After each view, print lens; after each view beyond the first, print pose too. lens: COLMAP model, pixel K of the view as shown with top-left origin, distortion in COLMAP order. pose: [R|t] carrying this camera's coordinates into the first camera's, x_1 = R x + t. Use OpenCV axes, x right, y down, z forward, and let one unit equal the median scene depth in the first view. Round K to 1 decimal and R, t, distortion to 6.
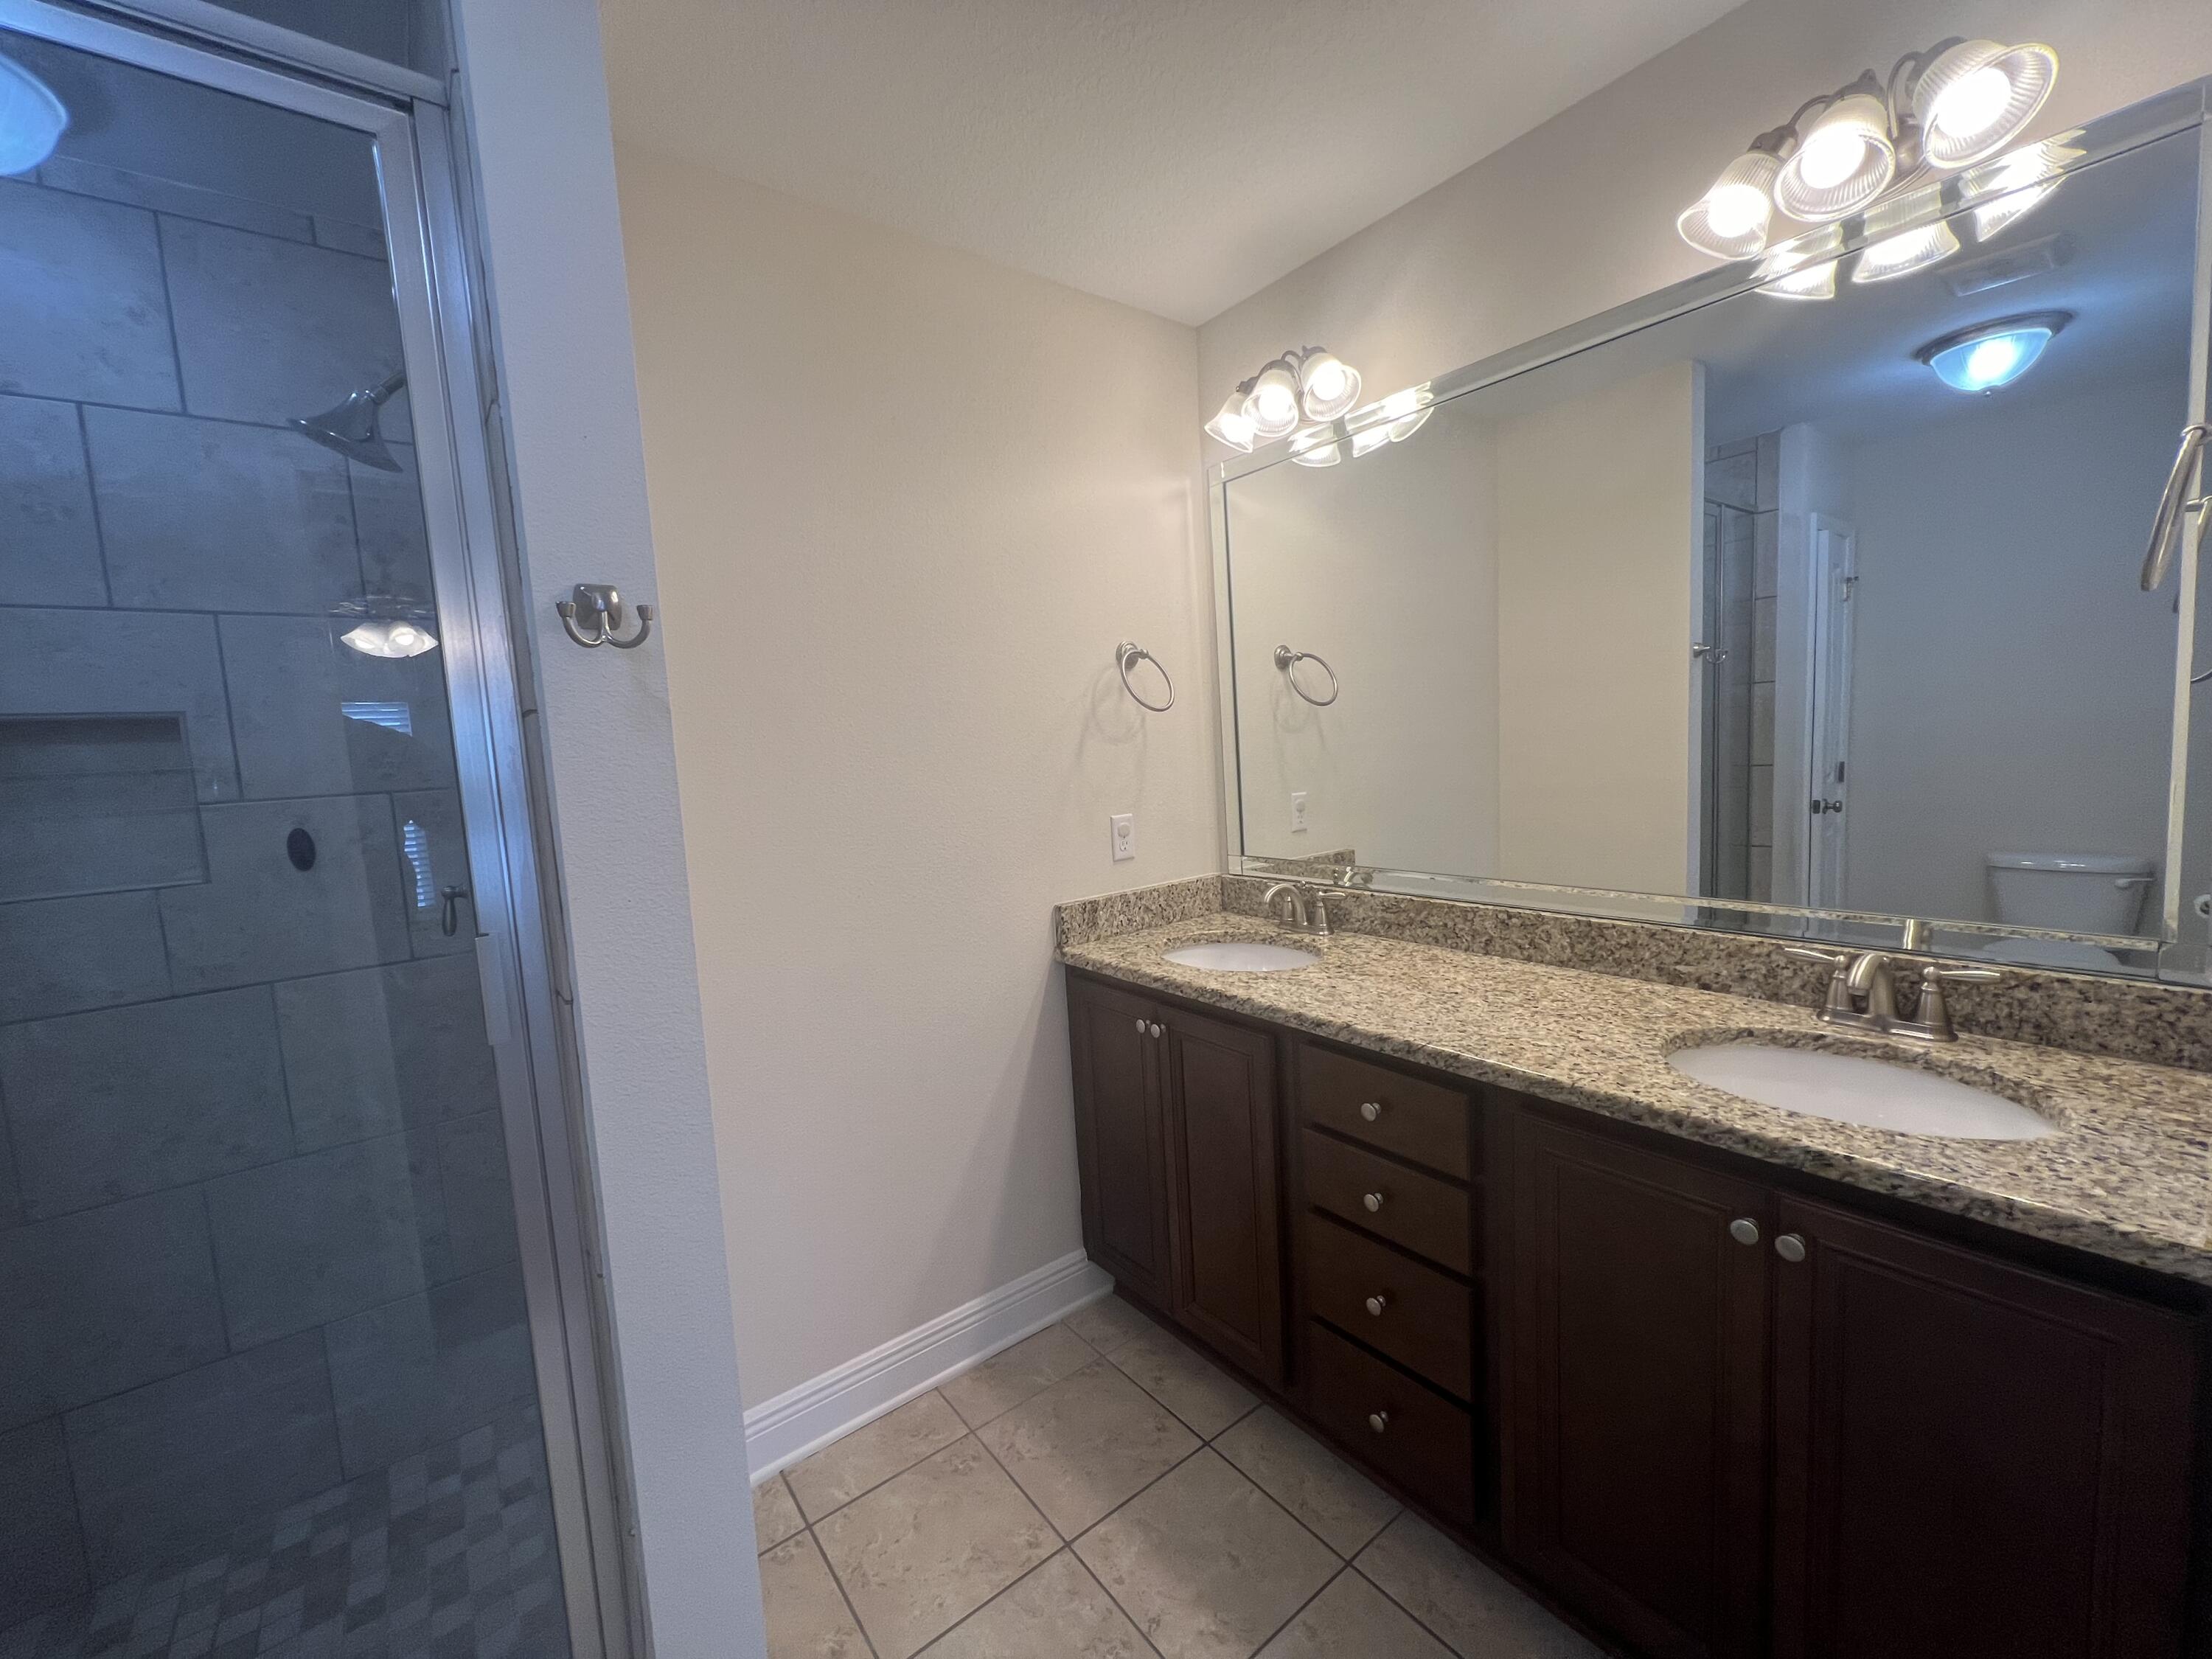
lens RADIAL K [[886.8, 0, 1099.7], [0, 886.8, 820.3], [0, 0, 1]] dist [0.001710, -0.000261]
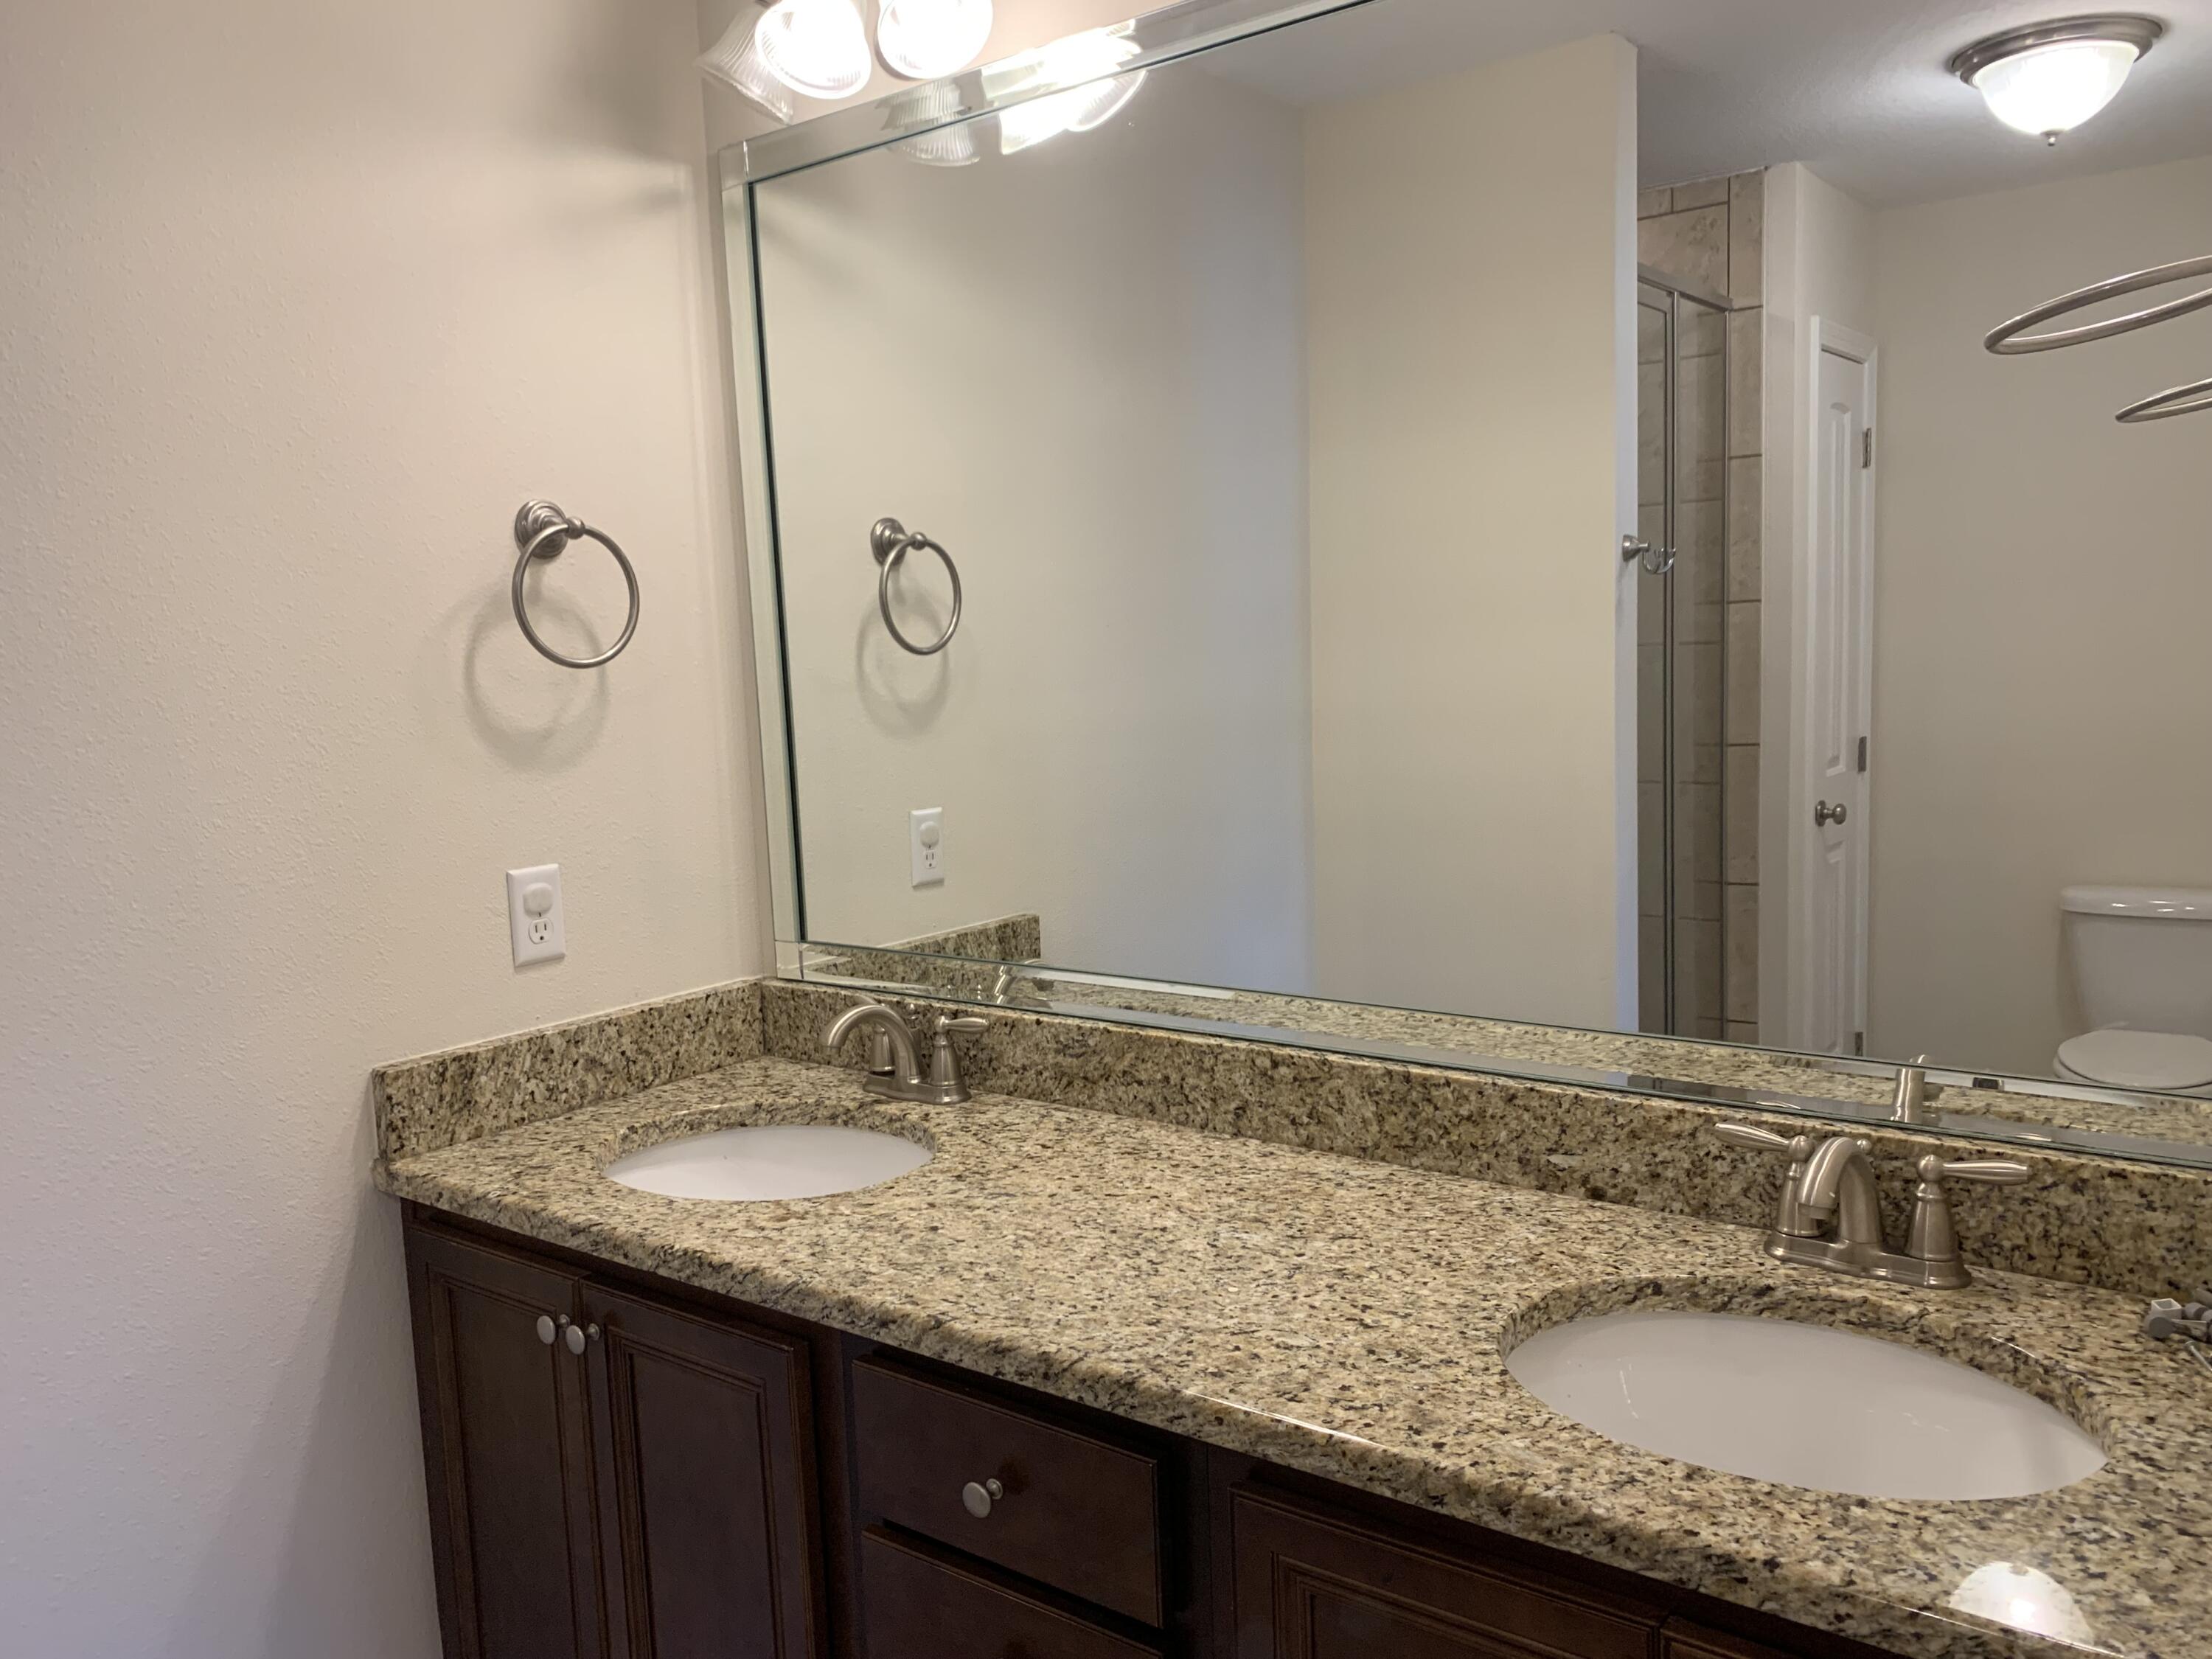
lens RADIAL K [[1685.2, 0, 1088.2], [0, 1685.2, 811.8], [0, 0, 1]] dist [0.033371, -0.040798]
pose [[0.968668, -0.008259, 0.248221, 0.109229], [0.008665, 0.999962, -0.000543, -0.040841], [-0.248207, 0.002676, 0.968703, 0.063985]]
